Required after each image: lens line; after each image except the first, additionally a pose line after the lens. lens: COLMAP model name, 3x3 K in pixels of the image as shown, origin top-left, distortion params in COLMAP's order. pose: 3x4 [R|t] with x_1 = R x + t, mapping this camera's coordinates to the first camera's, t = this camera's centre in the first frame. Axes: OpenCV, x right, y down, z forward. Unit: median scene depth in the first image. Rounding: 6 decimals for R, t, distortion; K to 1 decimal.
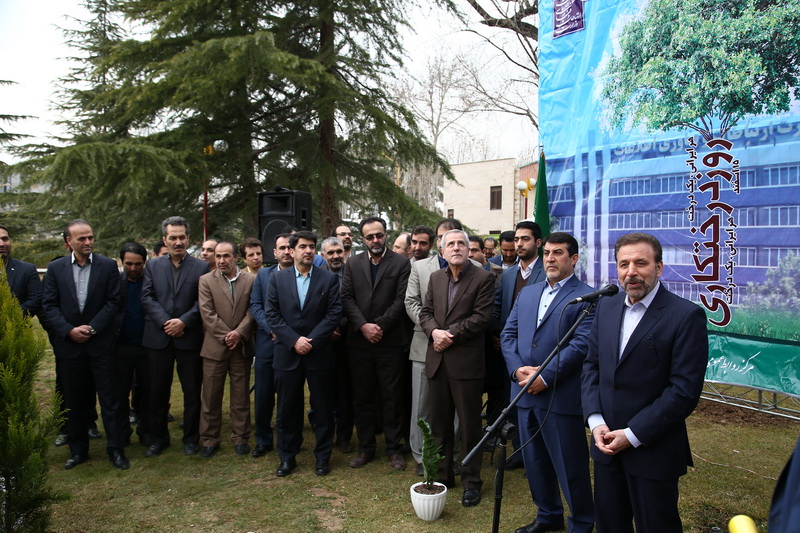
lens RADIAL K [[674.0, 0, 403.0], [0, 674.0, 265.9], [0, 0, 1]] dist [-0.046151, 0.085925]
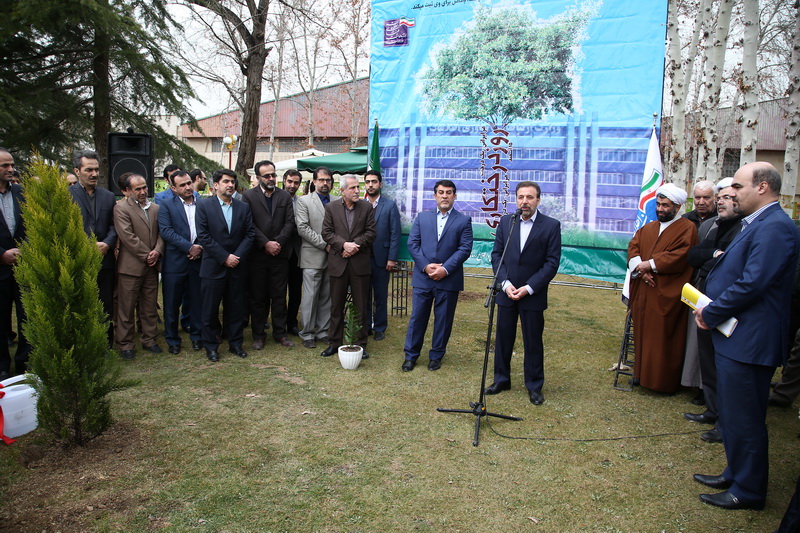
lens RADIAL K [[531.4, 0, 403.5], [0, 531.4, 265.8], [0, 0, 1]] dist [-0.128470, 0.060709]
pose [[0.821887, -0.045372, 0.567841, -0.524747], [-0.016881, 0.994445, 0.103892, 0.025821], [-0.569400, -0.094973, 0.816556, -0.004642]]
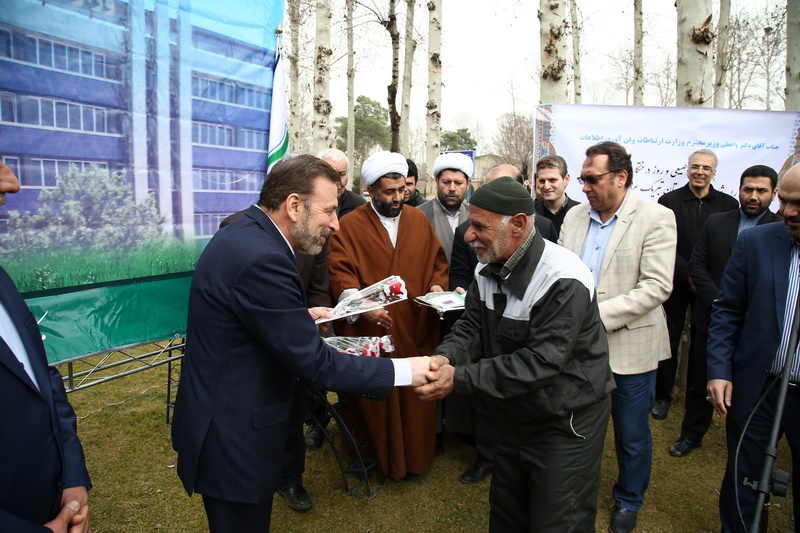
lens RADIAL K [[531.4, 0, 404.8], [0, 531.4, 265.7], [0, 0, 1]] dist [-0.128470, 0.060709]
pose [[-0.535727, -0.151310, 0.830723, -0.082131], [-0.026483, 0.986341, 0.162575, -0.011996], [-0.843976, 0.065096, -0.532417, 0.898367]]
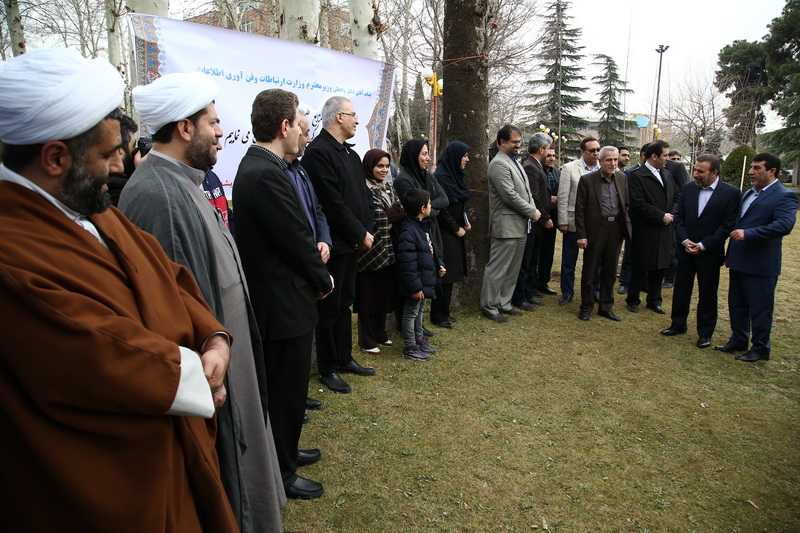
lens RADIAL K [[531.4, 0, 397.8], [0, 531.4, 272.3], [0, 0, 1]] dist [-0.128470, 0.060709]
pose [[-0.993999, -0.009613, -0.108961, 0.415117], [-0.034008, 0.973925, 0.224309, 0.008998], [0.103964, 0.226668, -0.968408, 0.874690]]
